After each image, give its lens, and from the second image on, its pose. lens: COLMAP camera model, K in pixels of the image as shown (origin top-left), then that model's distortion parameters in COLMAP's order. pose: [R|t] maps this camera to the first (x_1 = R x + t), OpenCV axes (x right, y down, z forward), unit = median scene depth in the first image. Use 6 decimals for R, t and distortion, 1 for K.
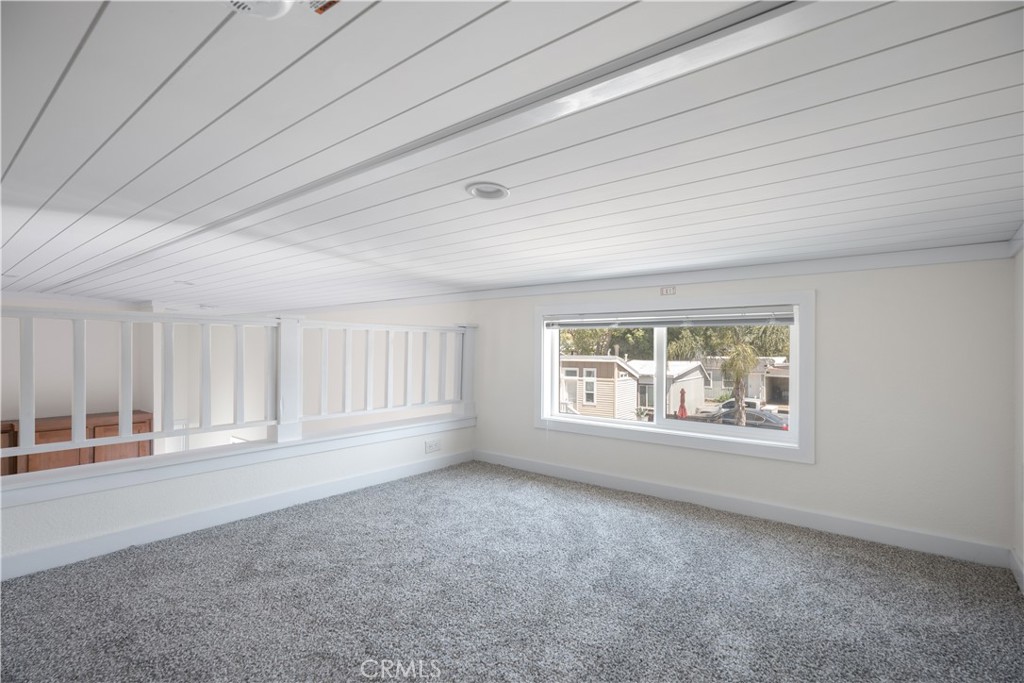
lens RADIAL K [[477.8, 0, 515.3], [0, 477.8, 352.5], [0, 0, 1]] dist [0.008470, 0.000356]
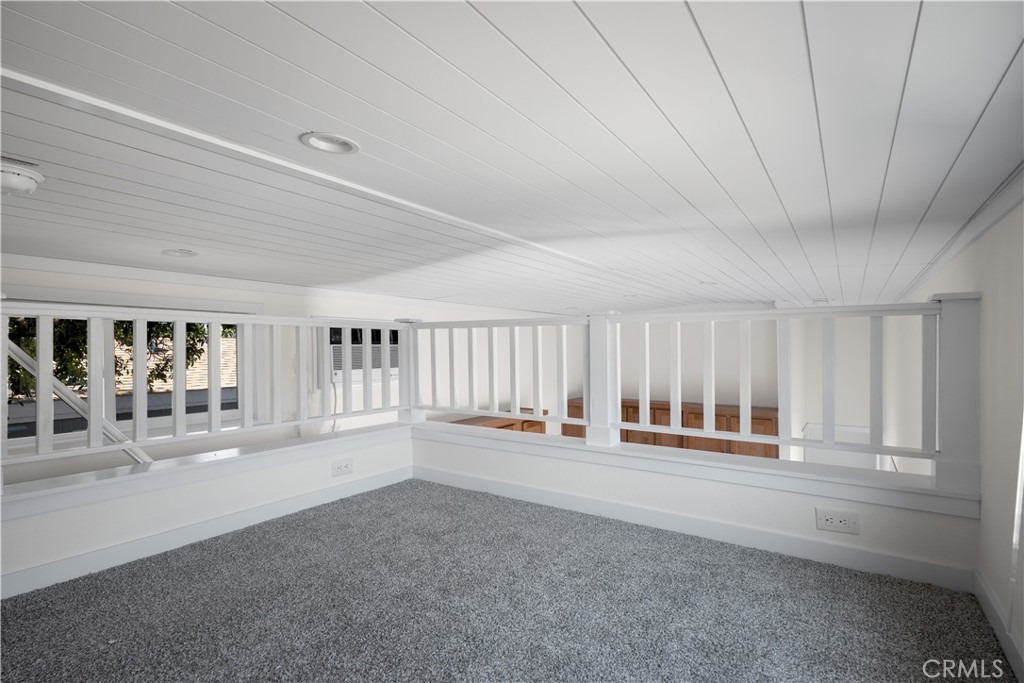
lens RADIAL K [[477.8, 0, 515.3], [0, 477.8, 352.5], [0, 0, 1]] dist [0.008470, 0.000356]
pose [[0.115826, -0.006395, -0.993249, 0.315148], [-0.019683, 0.999768, -0.008733, 0.010236], [0.993074, 0.020561, 0.115674, 0.518000]]
